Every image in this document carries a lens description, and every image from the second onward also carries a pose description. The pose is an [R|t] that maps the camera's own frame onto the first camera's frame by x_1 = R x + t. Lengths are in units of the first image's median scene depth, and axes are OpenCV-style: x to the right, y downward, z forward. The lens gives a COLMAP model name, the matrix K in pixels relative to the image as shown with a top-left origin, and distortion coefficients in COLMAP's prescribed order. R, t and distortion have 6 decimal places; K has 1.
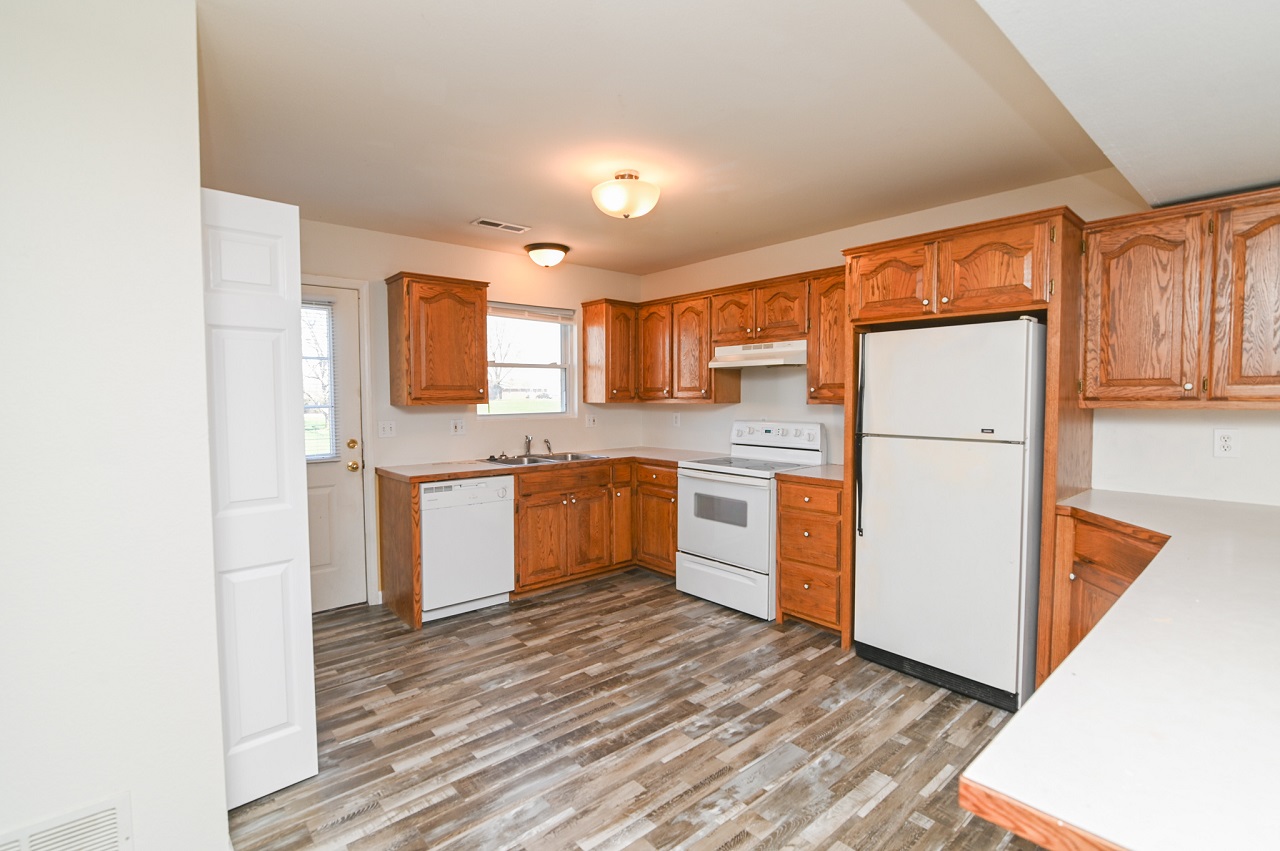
lens RADIAL K [[592.5, 0, 636.0], [0, 592.5, 426.4], [0, 0, 1]] dist [-0.014944, 0.000648]
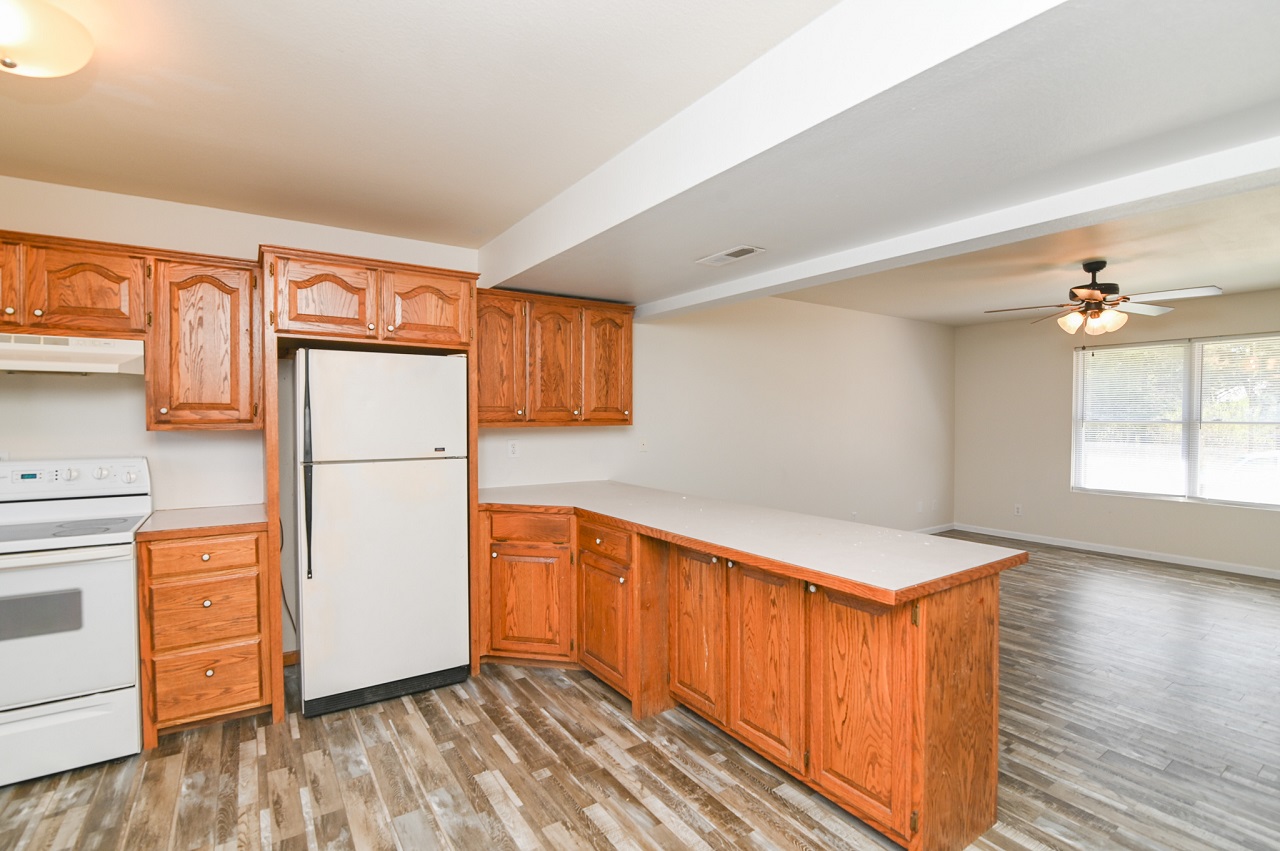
lens RADIAL K [[592.5, 0, 636.0], [0, 592.5, 426.4], [0, 0, 1]] dist [-0.014944, 0.000648]
pose [[0.117624, -0.013866, 0.992961, -0.442156], [0.050742, 0.998680, 0.007935, -0.023087], [-0.991761, 0.049451, 0.118172, 0.416493]]
